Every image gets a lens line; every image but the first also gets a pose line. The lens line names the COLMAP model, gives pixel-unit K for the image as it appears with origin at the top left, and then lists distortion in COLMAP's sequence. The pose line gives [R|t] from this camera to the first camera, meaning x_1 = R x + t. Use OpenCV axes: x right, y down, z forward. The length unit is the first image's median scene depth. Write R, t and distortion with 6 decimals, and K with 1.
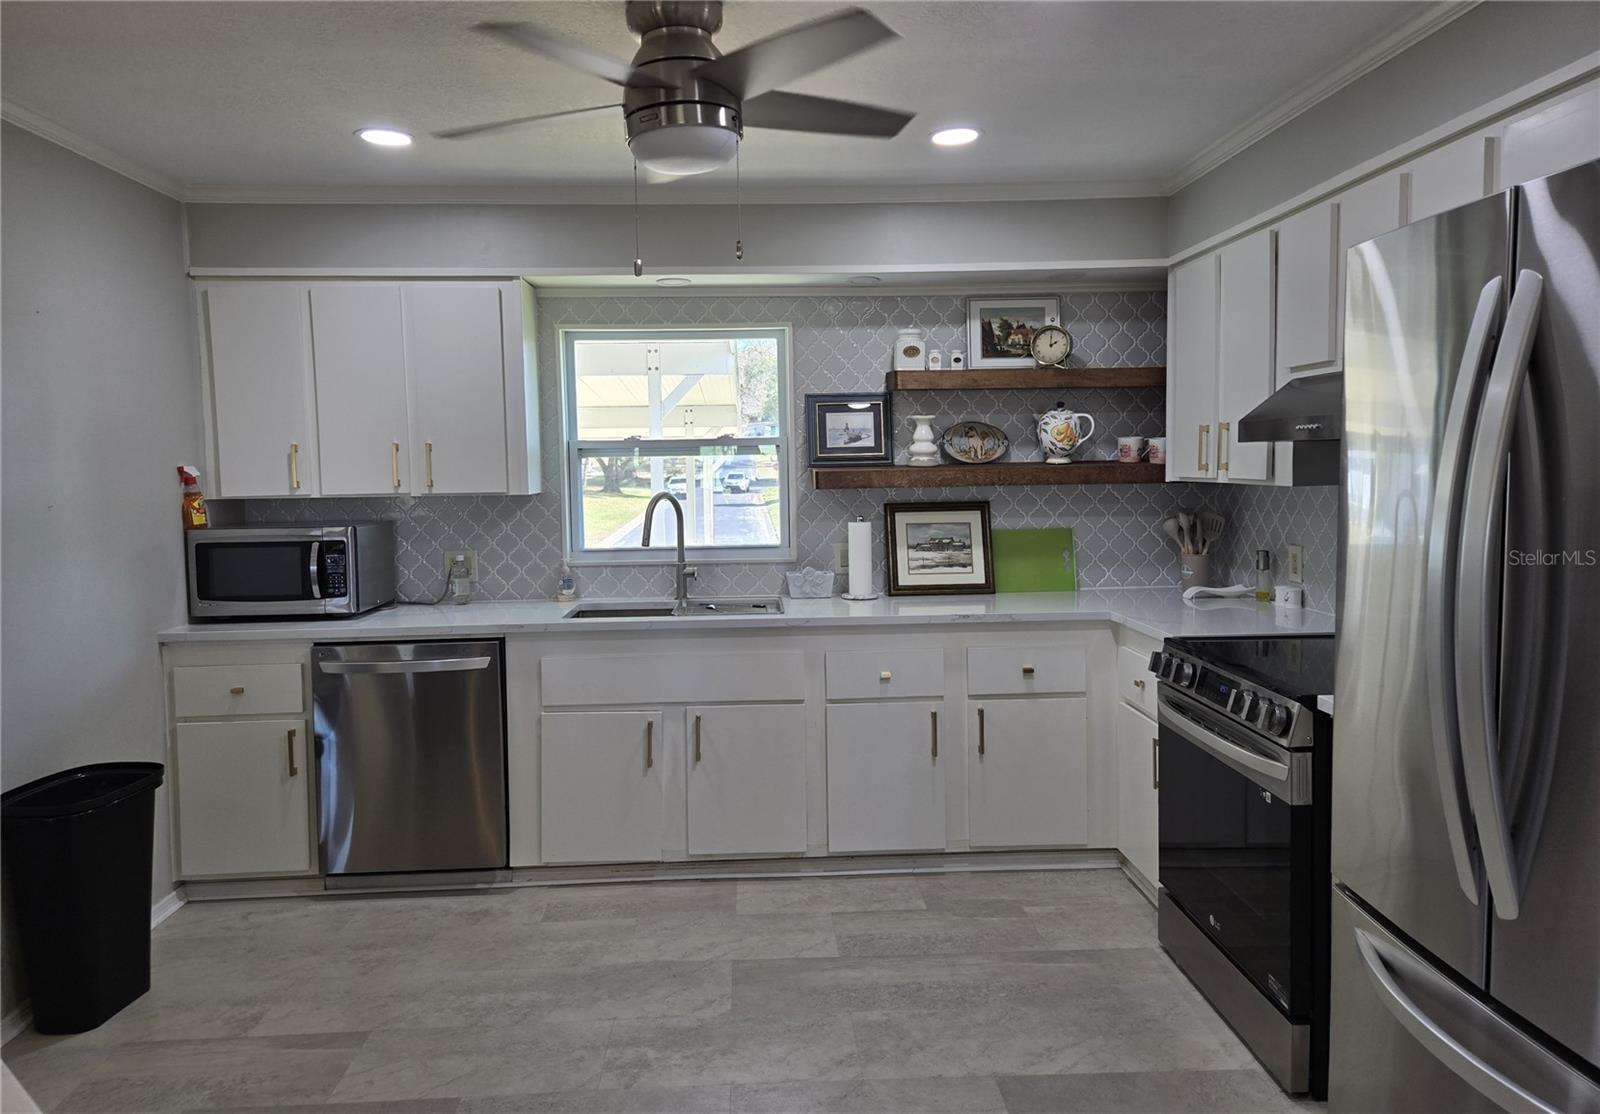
lens RADIAL K [[1063.8, 0, 787.7], [0, 1063.8, 520.5], [0, 0, 1]] dist [0.057803, -0.002546]
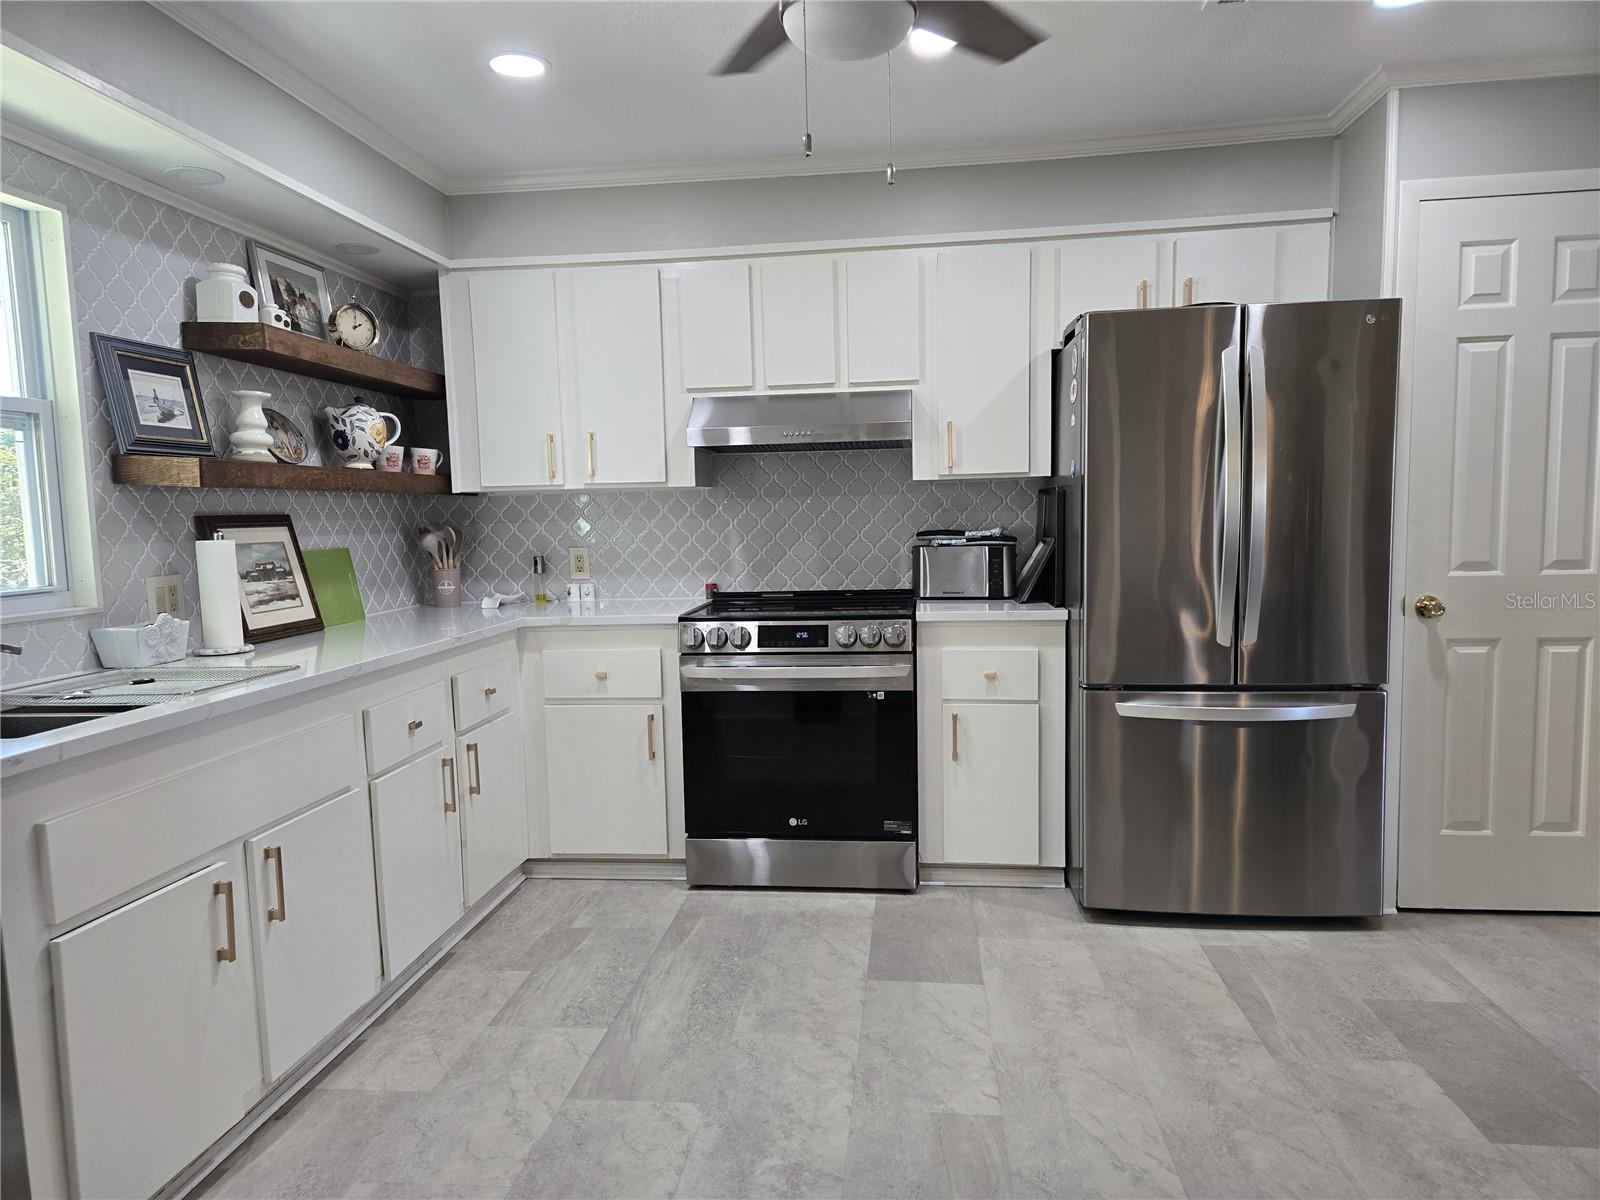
lens RADIAL K [[1066.8, 0, 787.8], [0, 1066.8, 611.7], [0, 0, 1]] dist [0.072936, -0.054374]
pose [[0.166168, -0.079586, 0.982881, -0.575588], [0.081264, 0.994453, 0.066784, 0.031557], [-0.982743, 0.068776, 0.171714, 0.552280]]
